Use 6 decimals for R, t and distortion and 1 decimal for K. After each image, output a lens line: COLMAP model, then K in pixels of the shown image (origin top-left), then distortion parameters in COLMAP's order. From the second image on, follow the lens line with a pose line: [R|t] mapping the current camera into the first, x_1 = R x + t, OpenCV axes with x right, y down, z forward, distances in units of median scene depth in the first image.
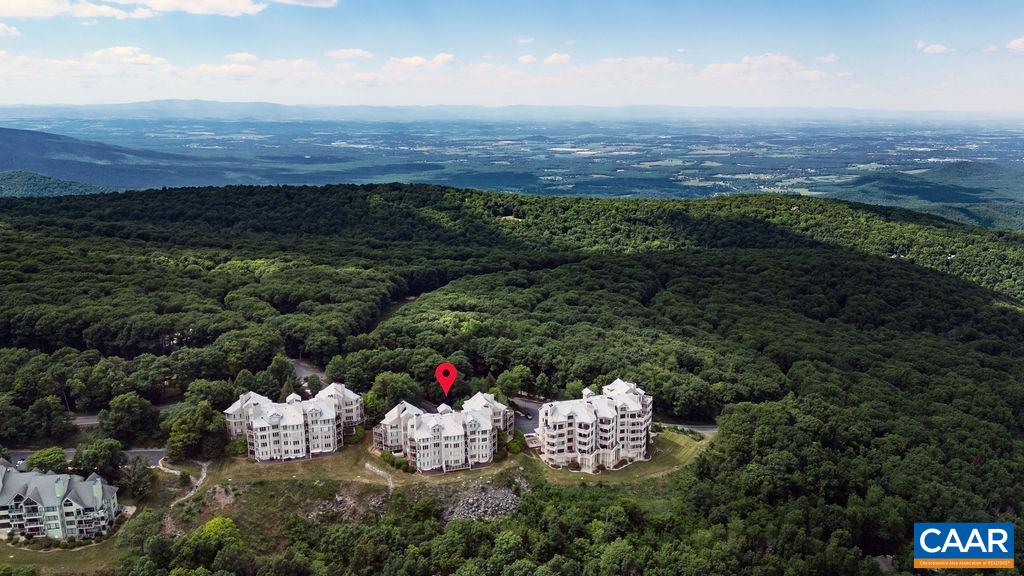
lens RADIAL K [[753.6, 0, 513.1], [0, 753.6, 286.5], [0, 0, 1]] dist [0.088481, -0.092950]
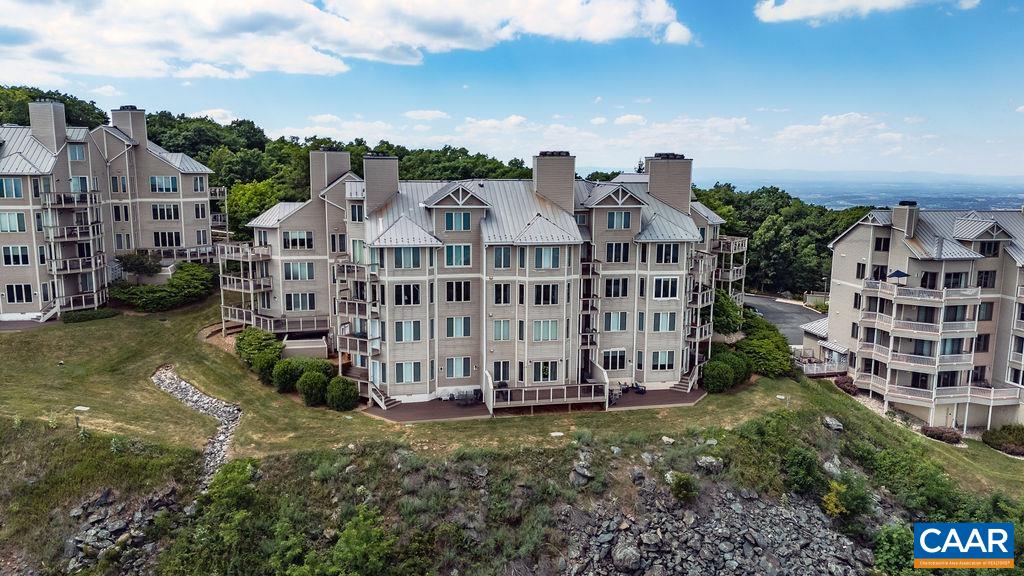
lens RADIAL K [[753.6, 0, 513.1], [0, 753.6, 286.5], [0, 0, 1]] dist [0.088481, -0.092950]
pose [[0.995802, 0.019915, -0.089338, -0.063955], [-0.026793, 0.996712, -0.076469, 0.221169], [0.087522, 0.078542, 0.993062, 0.767522]]
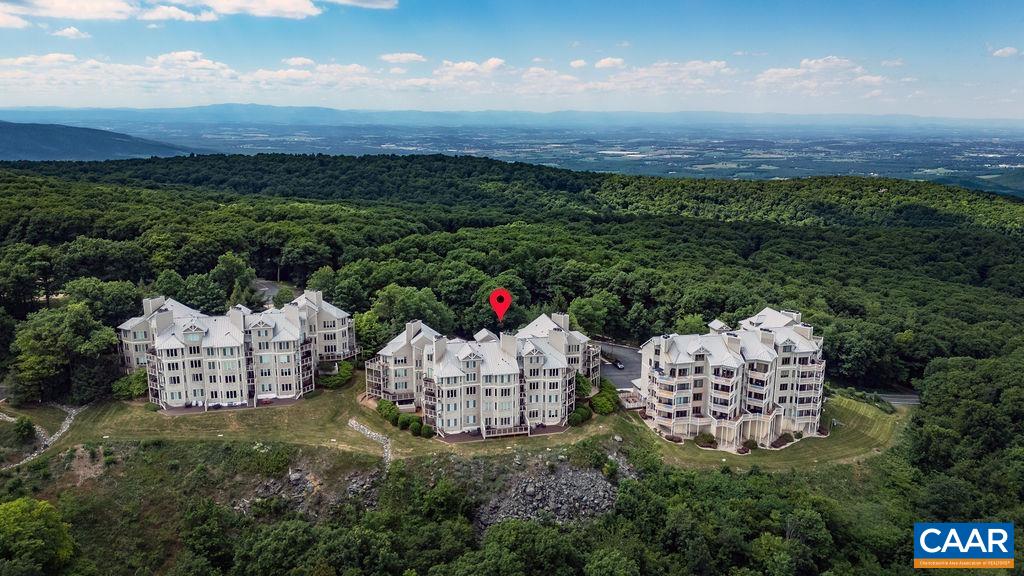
lens RADIAL K [[753.6, 0, 513.1], [0, 753.6, 286.5], [0, 0, 1]] dist [0.088481, -0.092950]
pose [[0.998011, 0.019402, -0.059987, -0.036062], [-0.019895, 0.999773, -0.007642, 0.132294], [0.059826, 0.008820, 0.998170, 0.424548]]
